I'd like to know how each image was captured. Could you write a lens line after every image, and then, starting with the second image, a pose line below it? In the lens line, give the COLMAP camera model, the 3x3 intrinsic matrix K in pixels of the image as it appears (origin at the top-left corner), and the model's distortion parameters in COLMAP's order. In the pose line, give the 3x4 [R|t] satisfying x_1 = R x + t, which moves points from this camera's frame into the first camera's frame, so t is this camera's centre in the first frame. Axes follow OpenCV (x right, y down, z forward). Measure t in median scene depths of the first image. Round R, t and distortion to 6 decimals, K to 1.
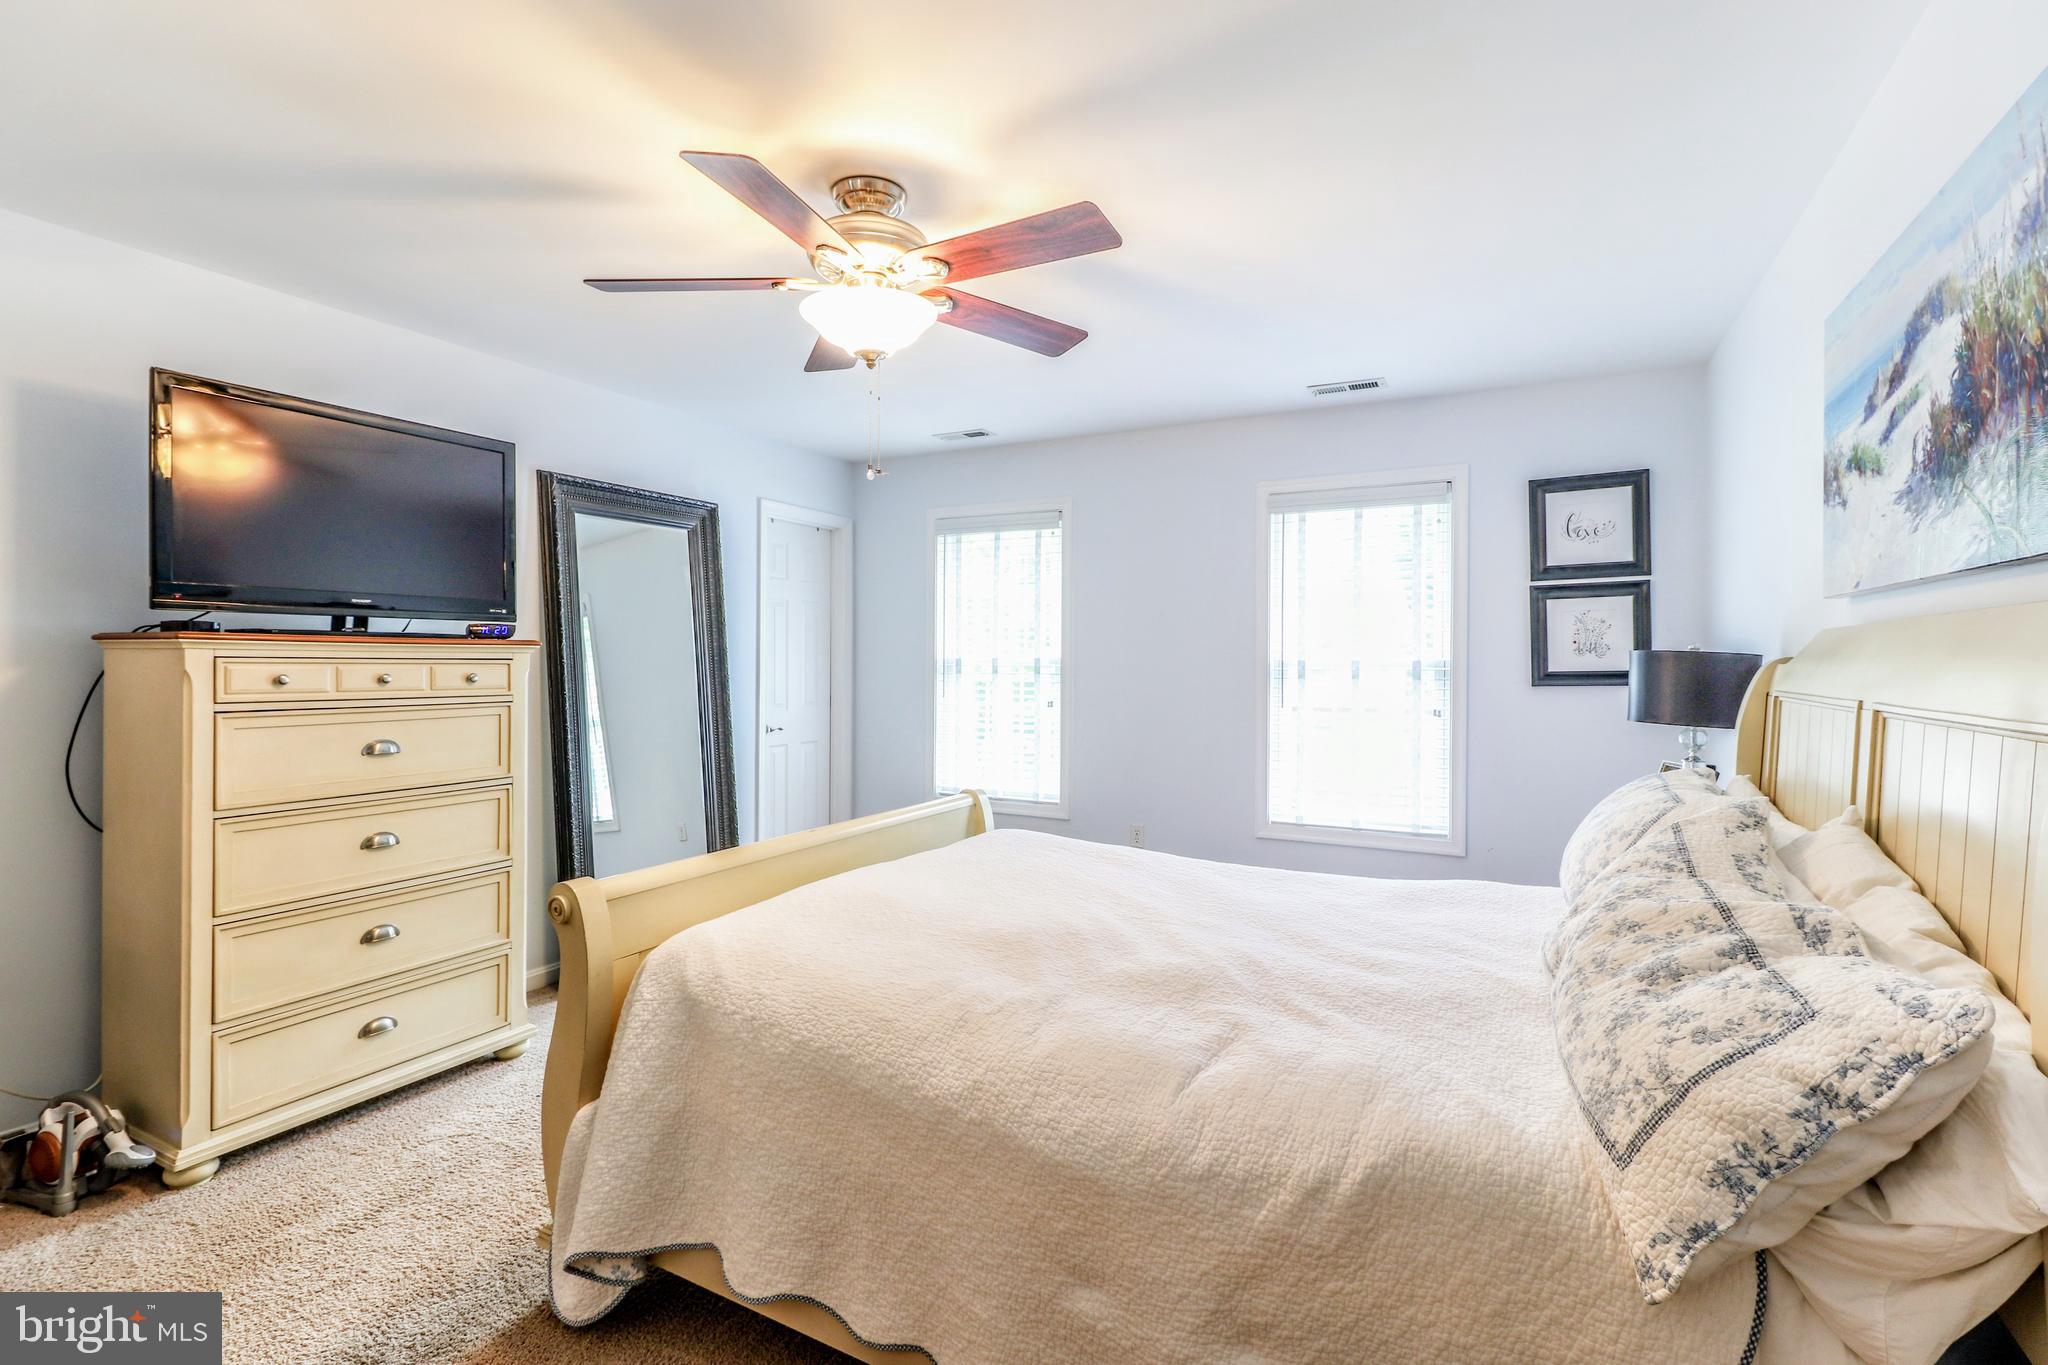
lens RADIAL K [[943.4, 0, 1019.3], [0, 943.4, 663.3], [0, 0, 1]] dist [0.015030, -0.014958]
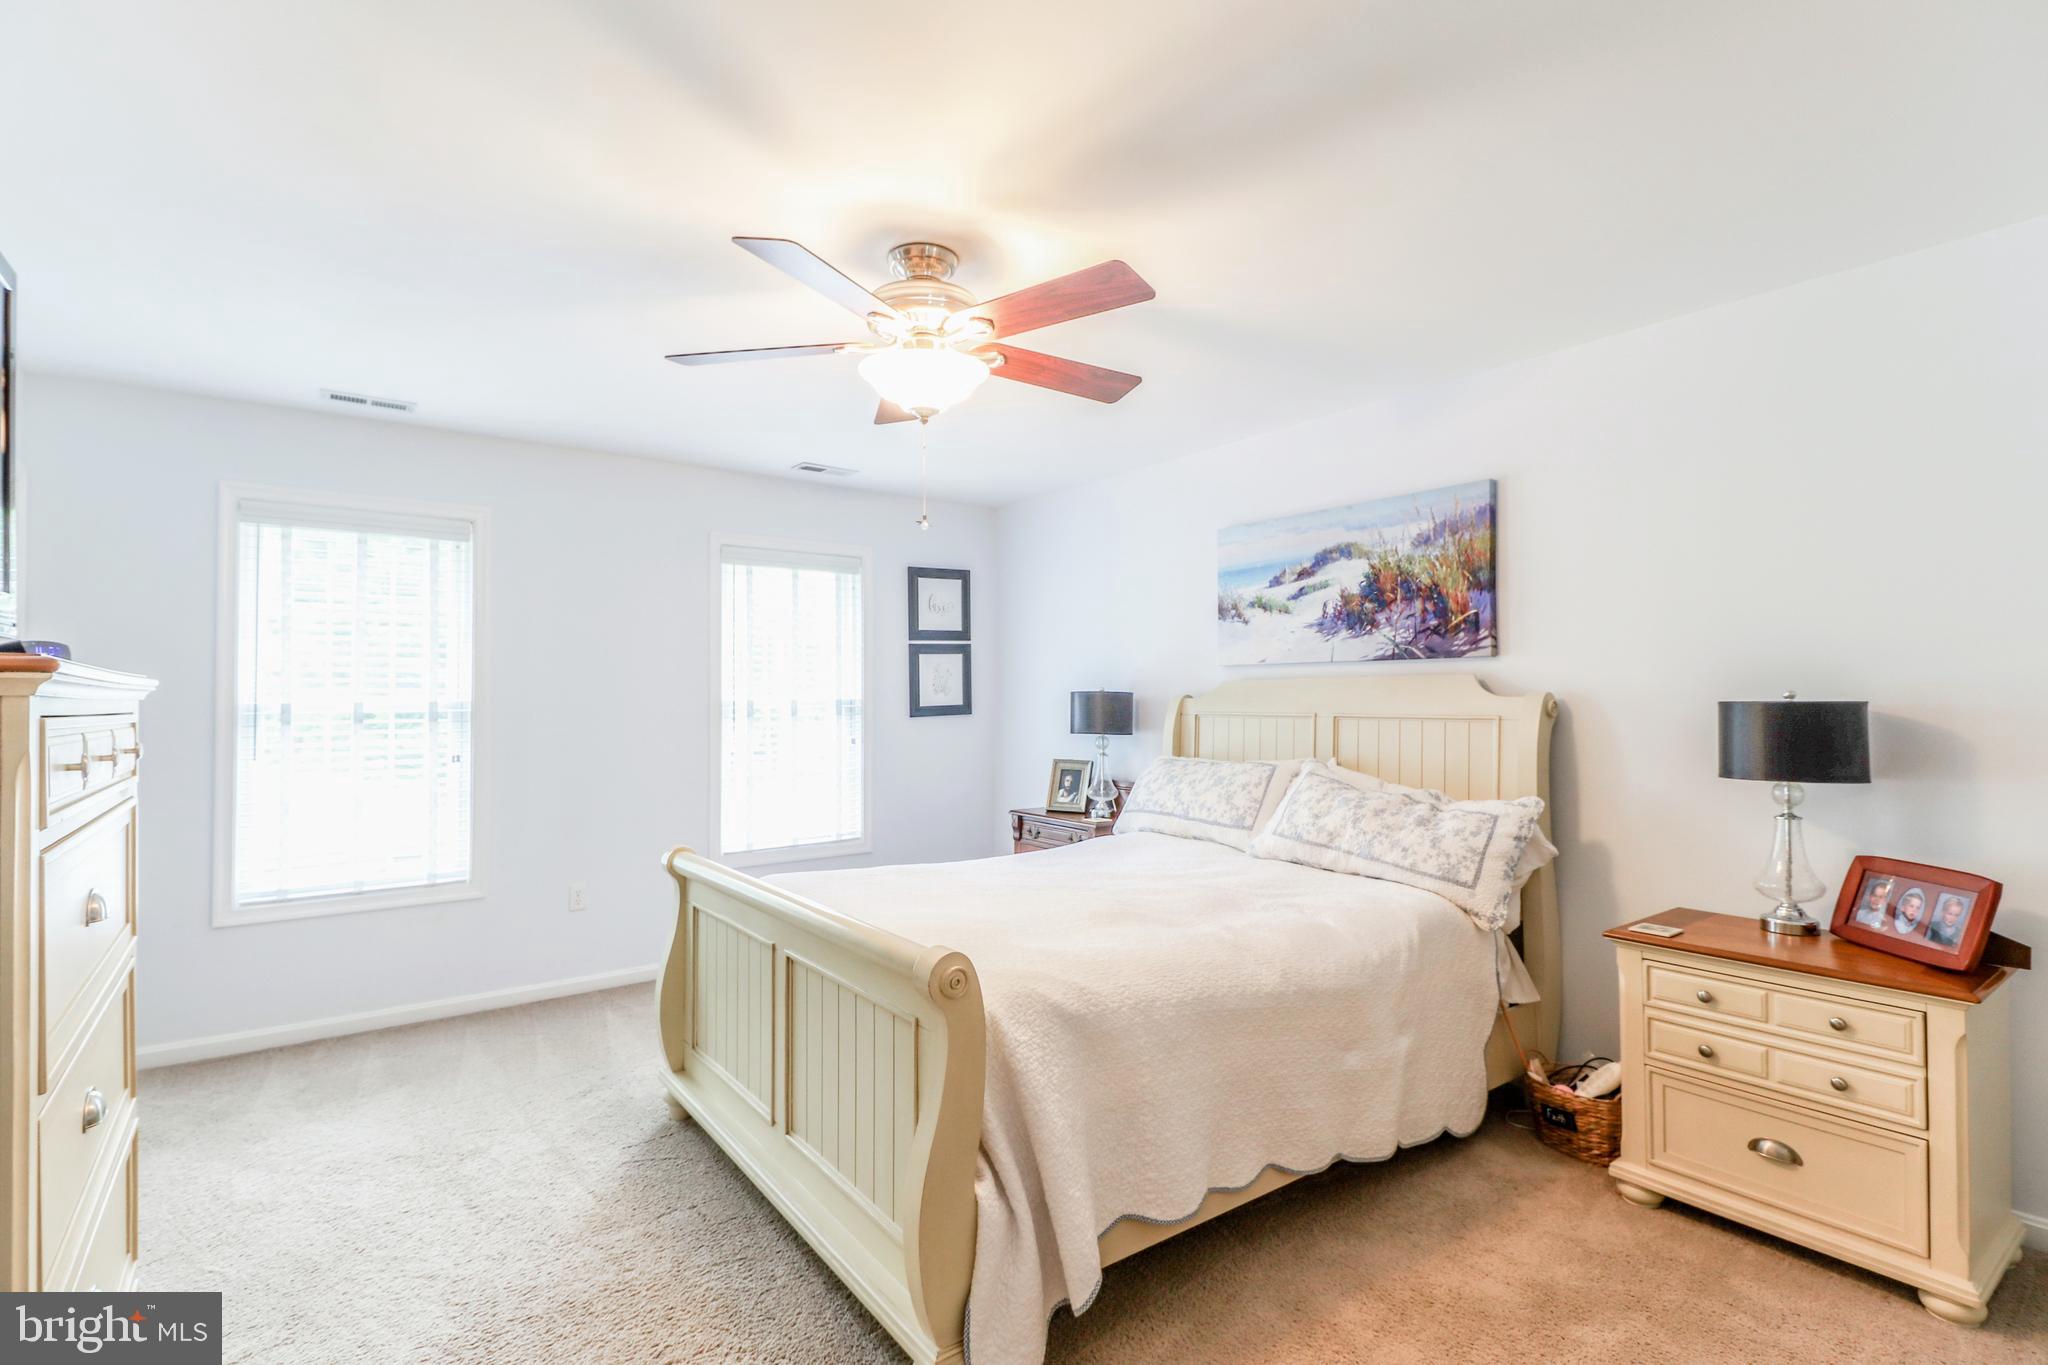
lens RADIAL K [[954.0, 0, 1019.4], [0, 954.0, 669.8], [0, 0, 1]] dist [0.011571, -0.015448]
pose [[0.430072, 0.018715, 0.902601, -0.660816], [0.012744, 0.999560, -0.026797, -0.005788], [-0.902705, 0.023028, 0.429644, 0.280884]]
